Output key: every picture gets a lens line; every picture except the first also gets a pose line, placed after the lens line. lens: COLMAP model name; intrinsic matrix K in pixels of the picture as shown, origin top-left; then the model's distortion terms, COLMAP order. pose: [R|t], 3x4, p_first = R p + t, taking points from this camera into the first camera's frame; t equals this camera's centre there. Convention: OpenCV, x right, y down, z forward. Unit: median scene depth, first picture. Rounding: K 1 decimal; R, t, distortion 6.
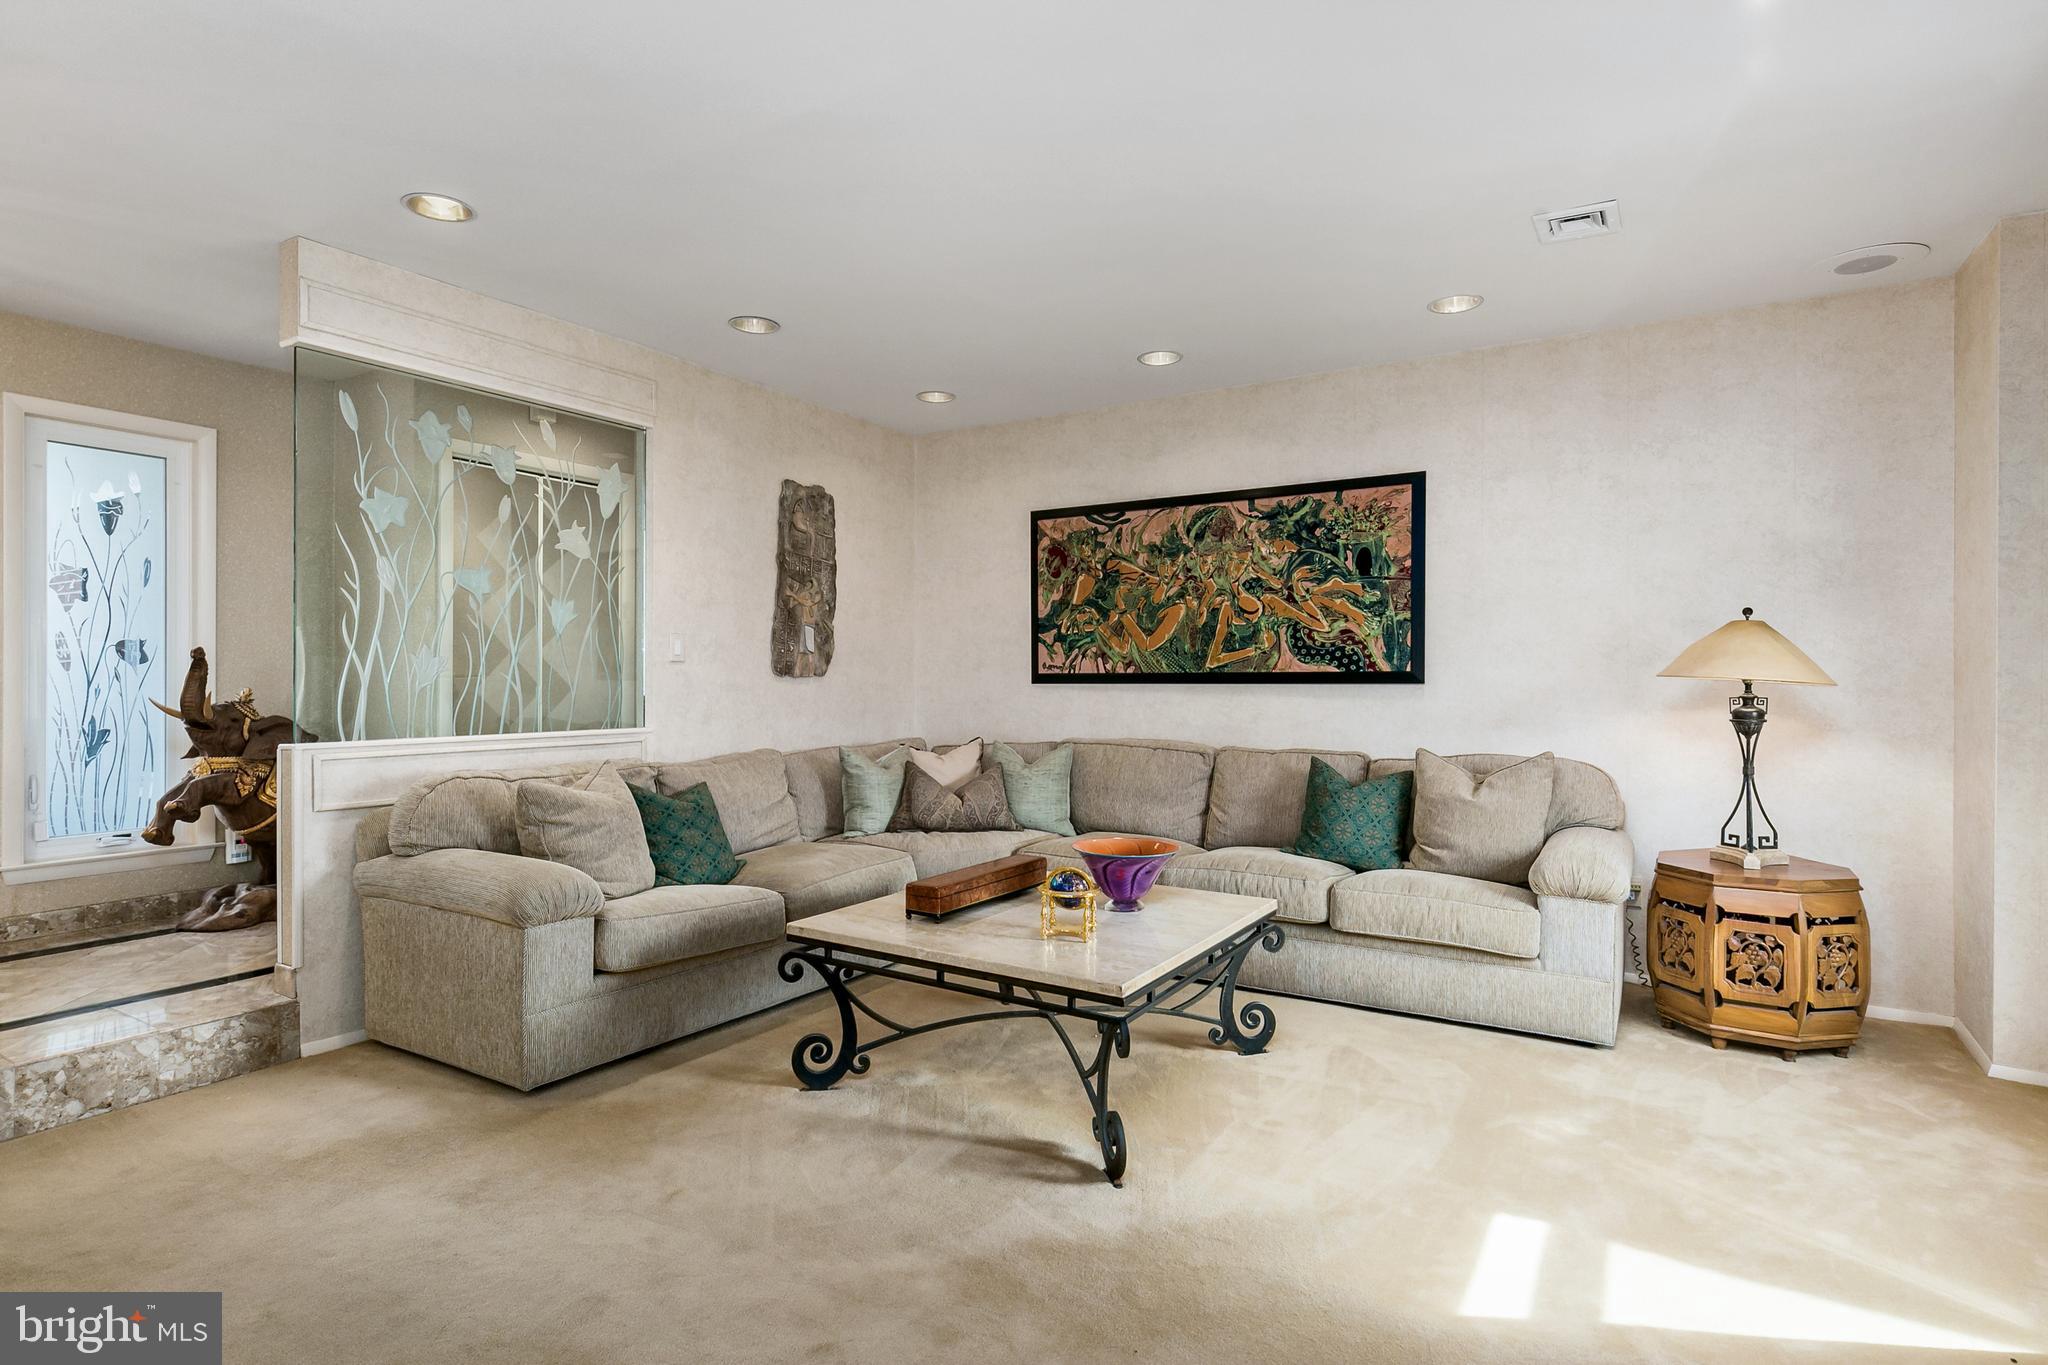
lens RADIAL K [[1045.1, 0, 1055.3], [0, 1045.1, 678.1], [0, 0, 1]] dist [-0.000397, 0.000008]
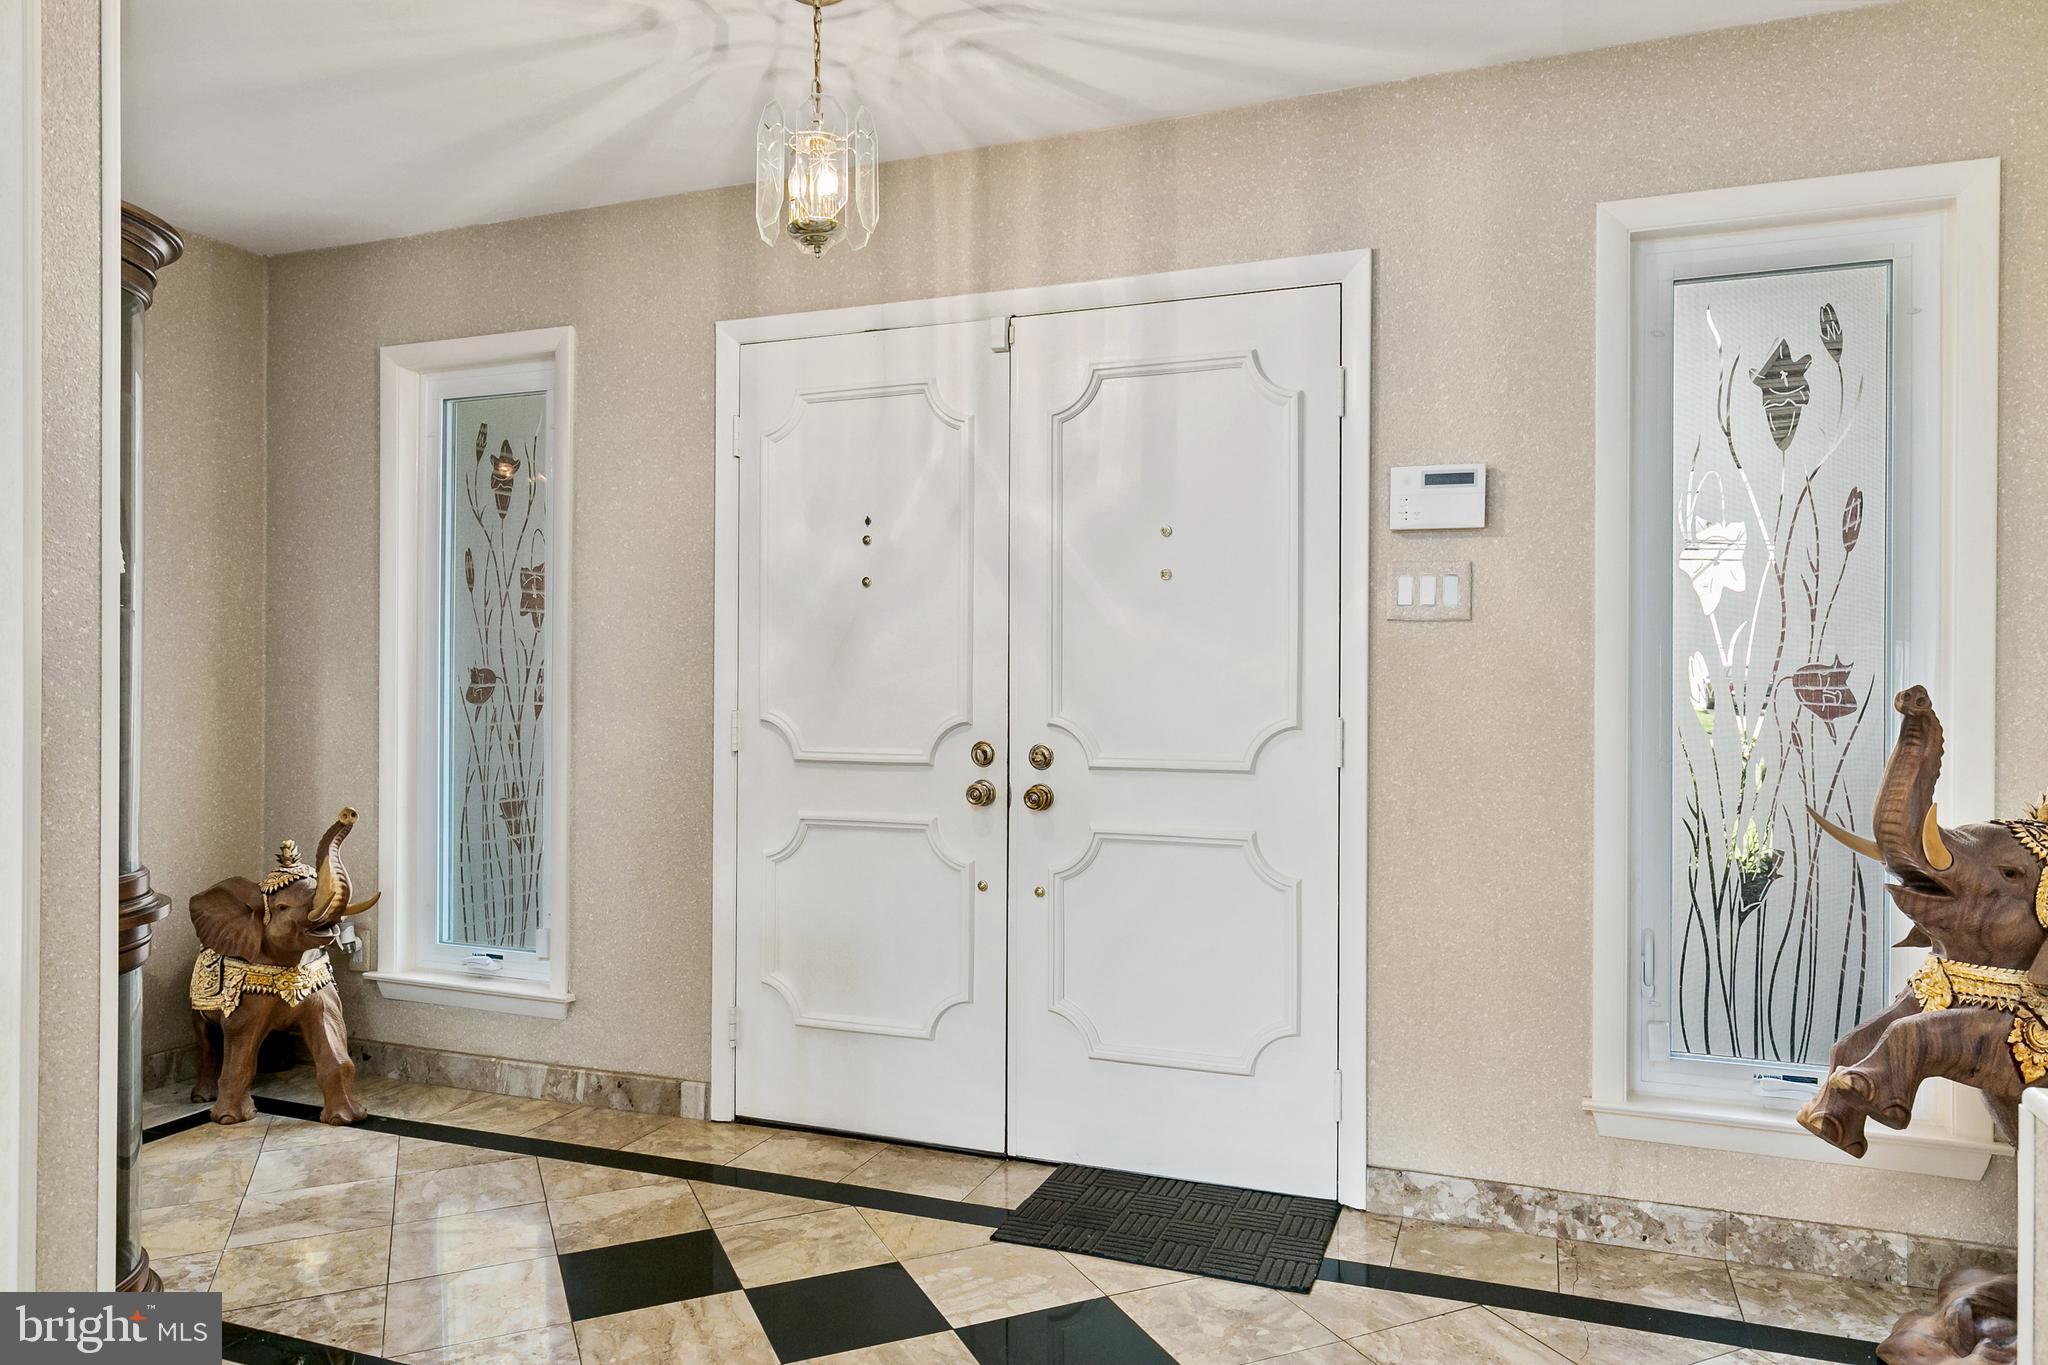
lens RADIAL K [[1308.4, 0, 1034.8], [0, 1308.4, 692.0], [0, 0, 1]] dist [0.016156, -0.001376]
pose [[0.176905, 0.006564, -0.984206, -0.328167], [0.002633, 0.999971, 0.007142, -0.026972], [0.984224, -0.003855, 0.176883, 0.494550]]
